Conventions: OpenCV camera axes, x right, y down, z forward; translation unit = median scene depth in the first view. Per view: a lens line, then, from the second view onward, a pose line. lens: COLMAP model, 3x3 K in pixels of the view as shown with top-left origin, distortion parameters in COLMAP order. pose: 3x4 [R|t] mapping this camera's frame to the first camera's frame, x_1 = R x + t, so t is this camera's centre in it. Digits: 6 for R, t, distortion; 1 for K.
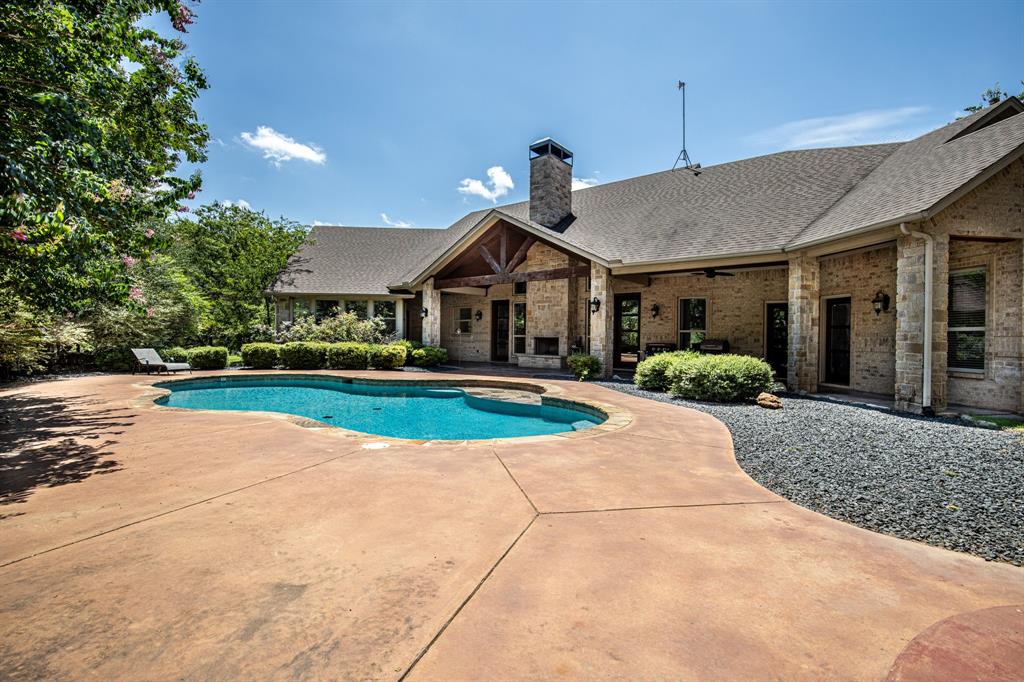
lens RADIAL K [[485.4, 0, 513.3], [0, 485.4, 342.2], [0, 0, 1]] dist [-0.006261, -0.000101]
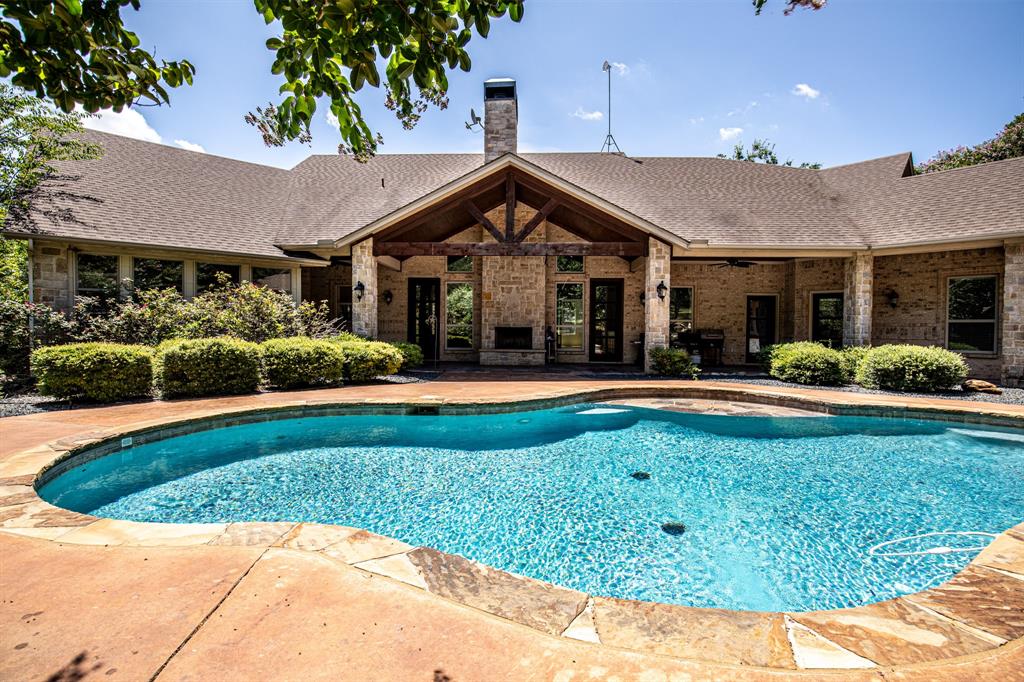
lens RADIAL K [[485.4, 0, 511.9], [0, 485.4, 335.8], [0, 0, 1]] dist [-0.006261, -0.000101]
pose [[0.788708, -0.015050, 0.614583, -0.431398], [0.007801, 0.999865, 0.014473, -0.007725], [-0.614718, -0.006621, 0.788719, 0.366151]]
